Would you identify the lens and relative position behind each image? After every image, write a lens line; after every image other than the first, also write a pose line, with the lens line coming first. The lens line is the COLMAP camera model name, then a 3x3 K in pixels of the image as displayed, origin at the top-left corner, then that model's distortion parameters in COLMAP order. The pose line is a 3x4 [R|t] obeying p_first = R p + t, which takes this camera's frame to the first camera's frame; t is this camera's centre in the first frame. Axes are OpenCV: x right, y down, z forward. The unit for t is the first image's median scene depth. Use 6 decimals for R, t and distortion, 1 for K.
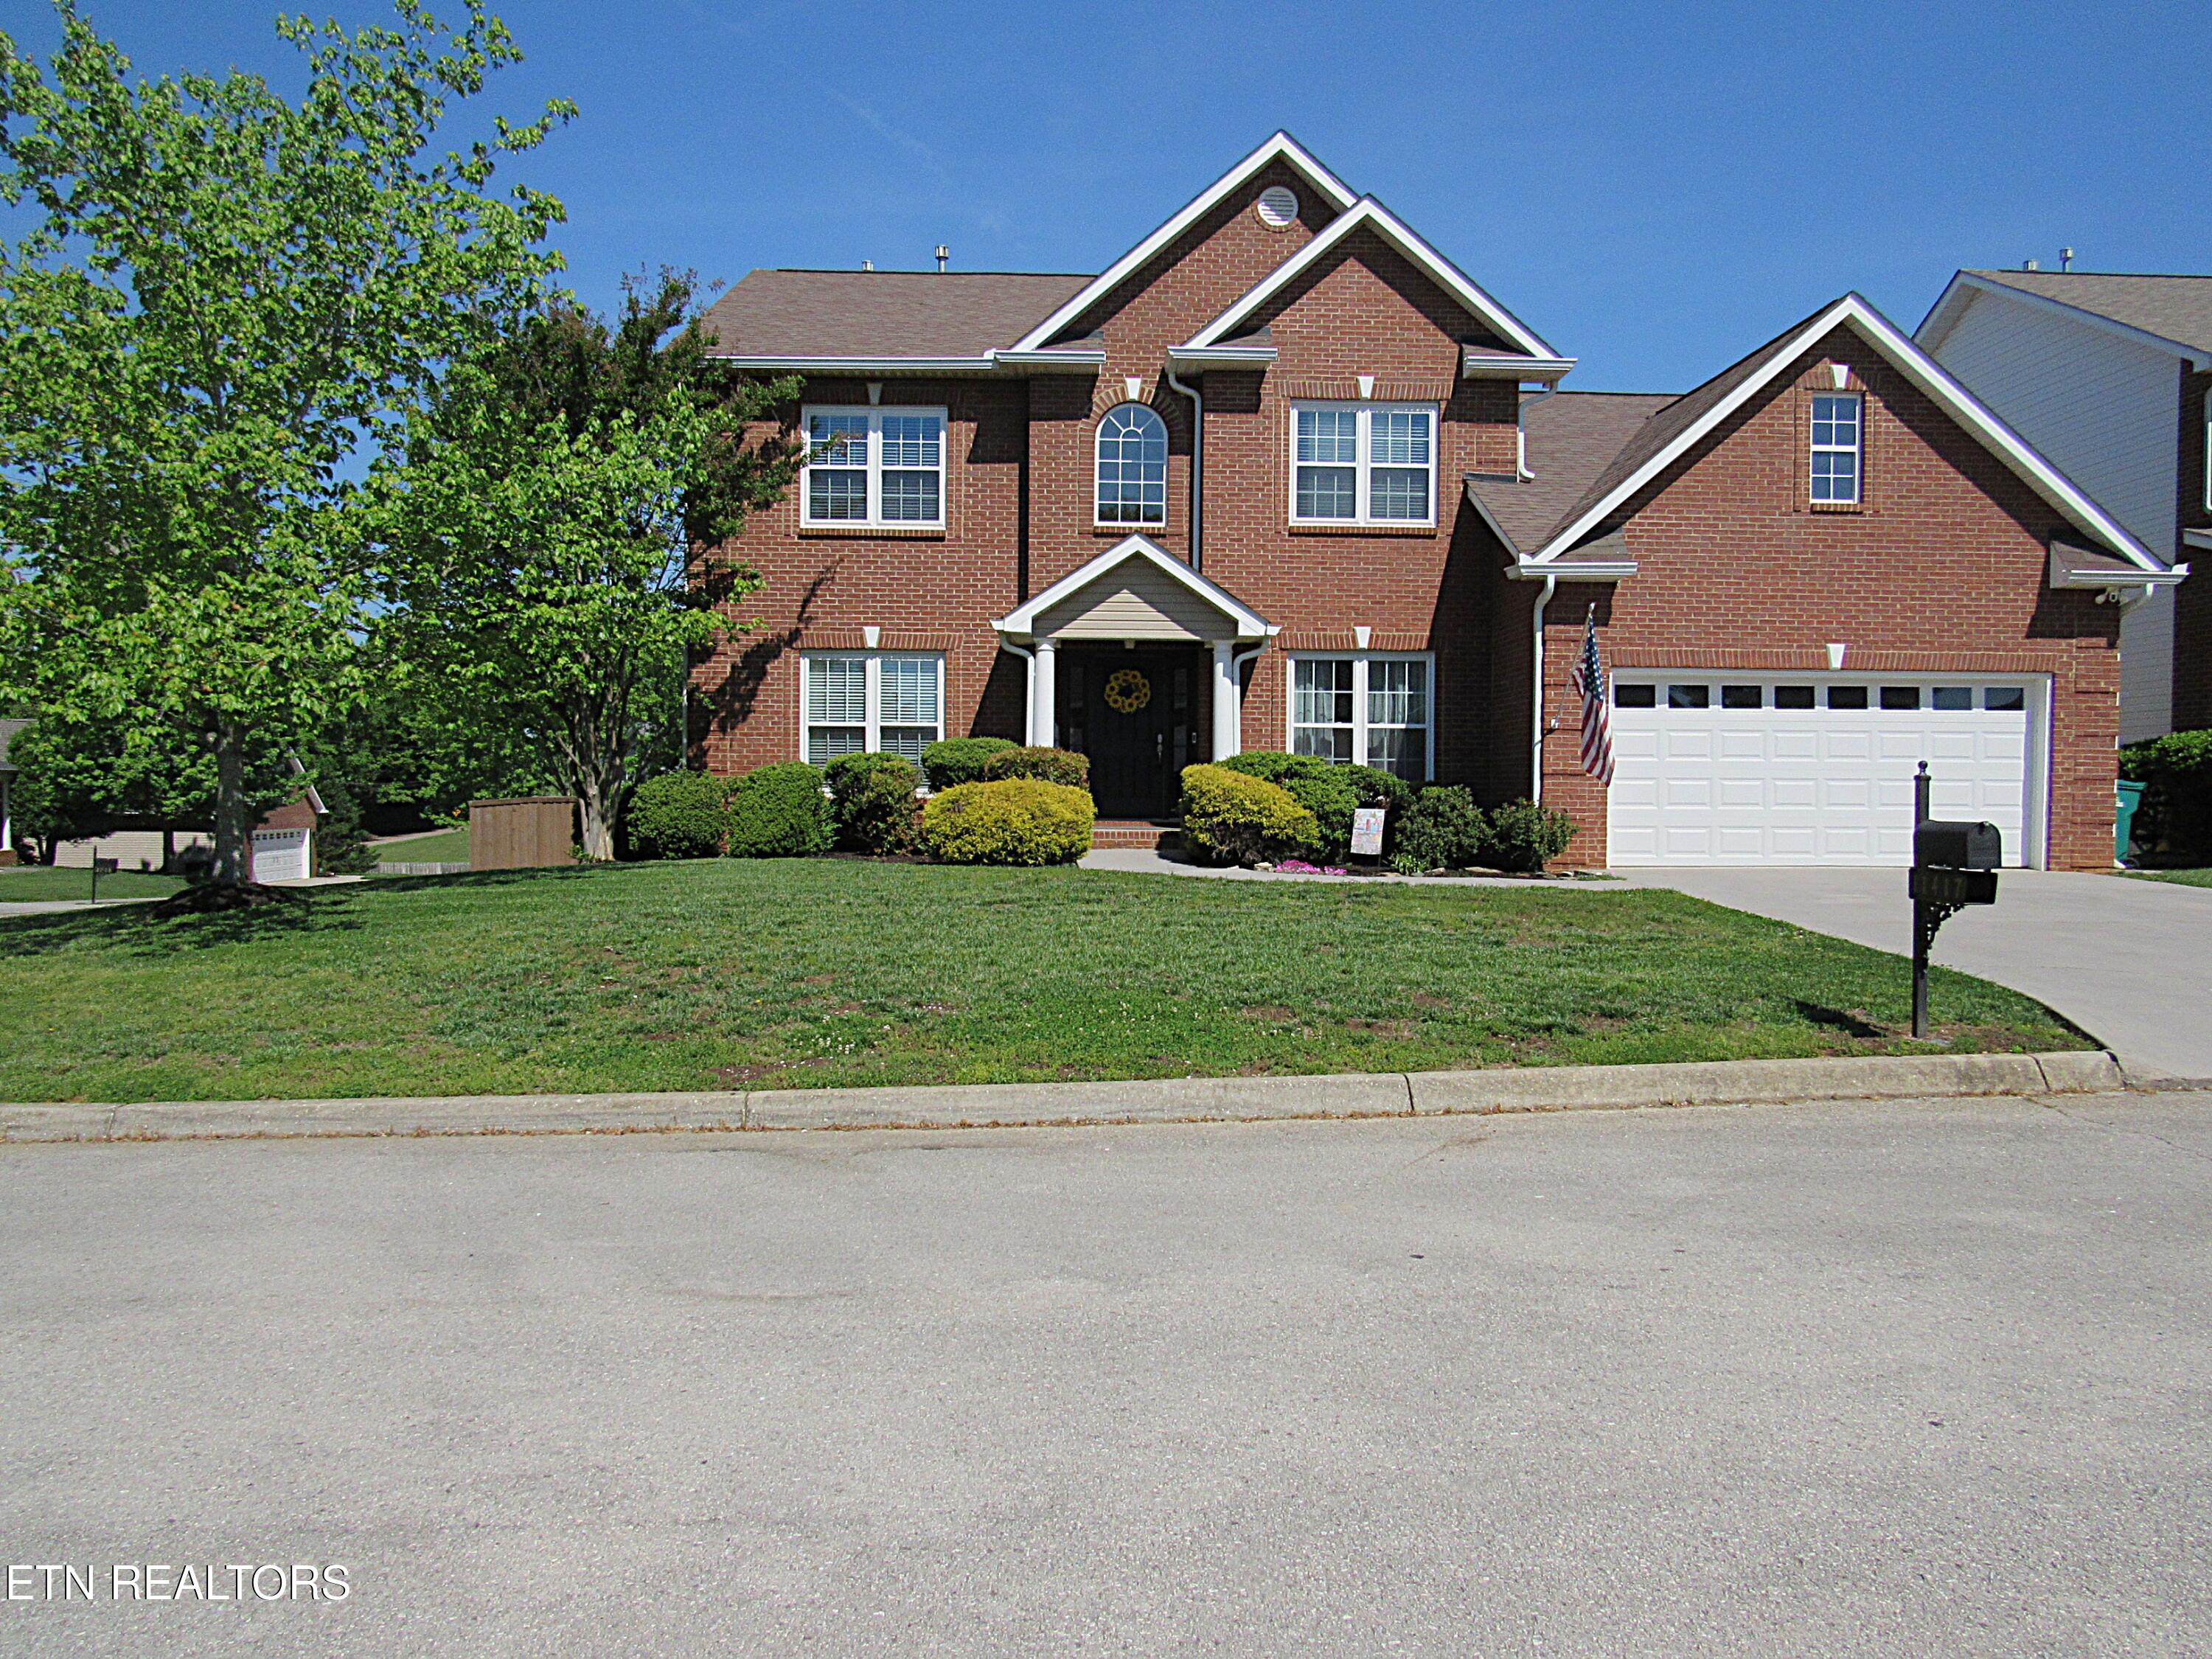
lens RADIAL K [[1582.2, 0, 1112.8], [0, 1582.2, 831.2], [0, 0, 1]] dist [-0.030809, 0.013655]
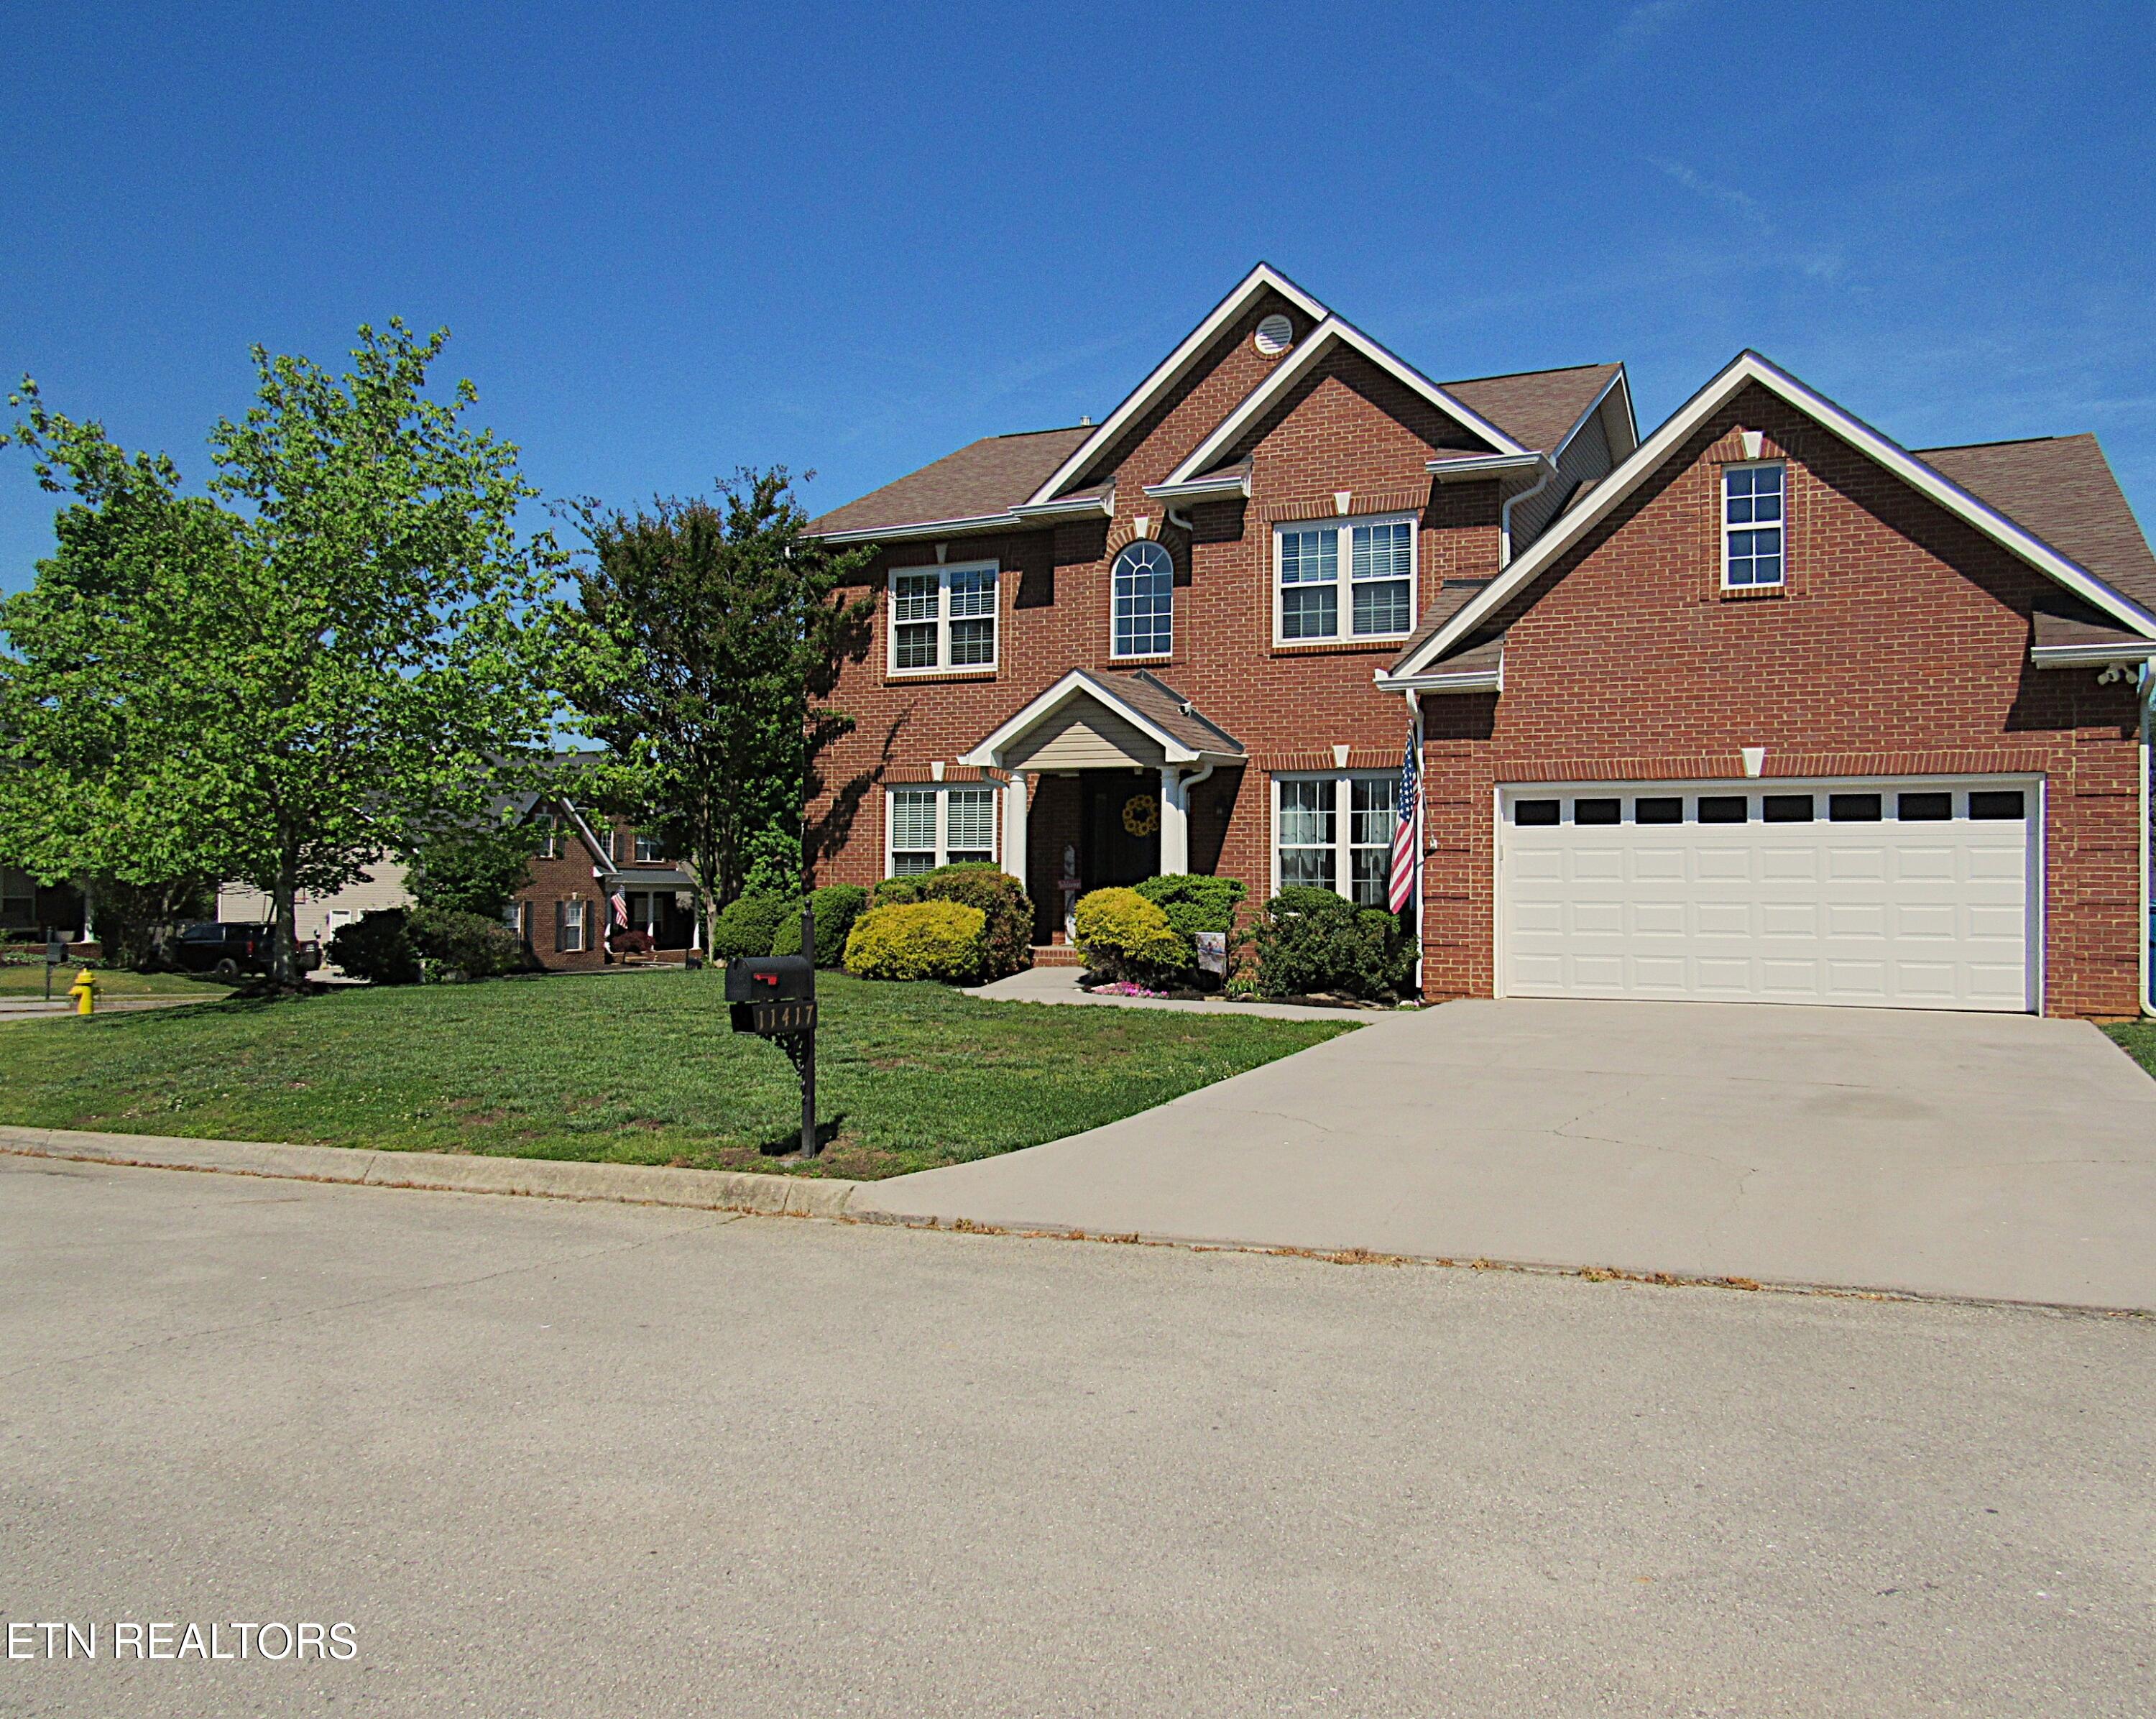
lens RADIAL K [[1641.4, 0, 1151.0], [0, 1641.4, 858.3], [0, 0, 1]] dist [-0.025502, 0.000410]
pose [[0.896294, -0.008897, -0.443370, 0.504622], [-0.013329, 0.998807, -0.046988, -0.009961], [0.443259, 0.048025, 0.895106, 0.039298]]
